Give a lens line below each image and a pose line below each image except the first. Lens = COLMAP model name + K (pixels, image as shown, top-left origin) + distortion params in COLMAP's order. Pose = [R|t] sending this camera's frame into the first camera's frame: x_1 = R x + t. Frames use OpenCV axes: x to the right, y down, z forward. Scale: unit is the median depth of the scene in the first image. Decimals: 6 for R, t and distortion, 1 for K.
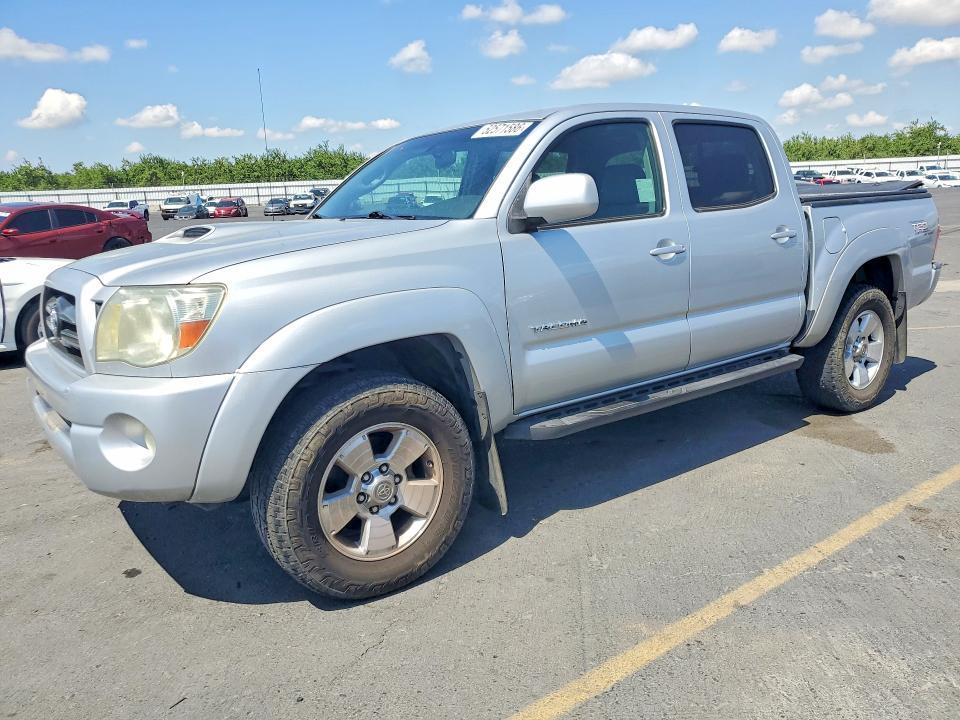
lens RADIAL K [[678.1, 0, 475.8], [0, 678.1, 358.7], [0, 0, 1]] dist [0.030654, -0.017546]
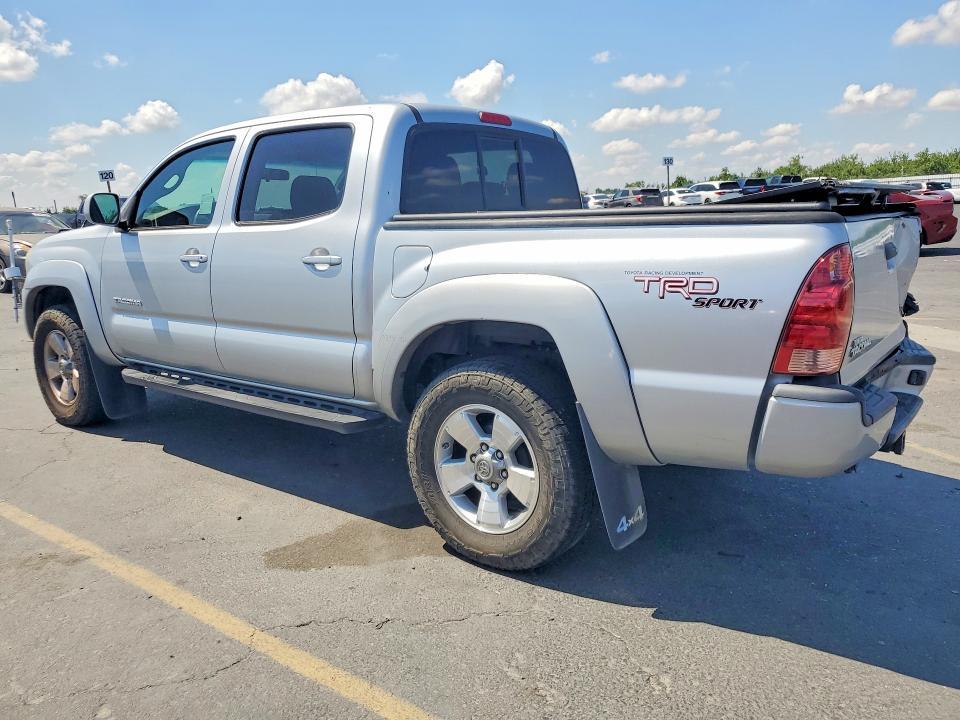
lens RADIAL K [[678.1, 0, 480.6], [0, 678.1, 361.8], [0, 0, 1]] dist [0.030654, -0.017546]
pose [[0.345494, 0.236627, -0.908098, 1.349713], [-0.204015, 0.963481, 0.173440, -0.258810], [0.915976, 0.125343, 0.381153, 0.936740]]
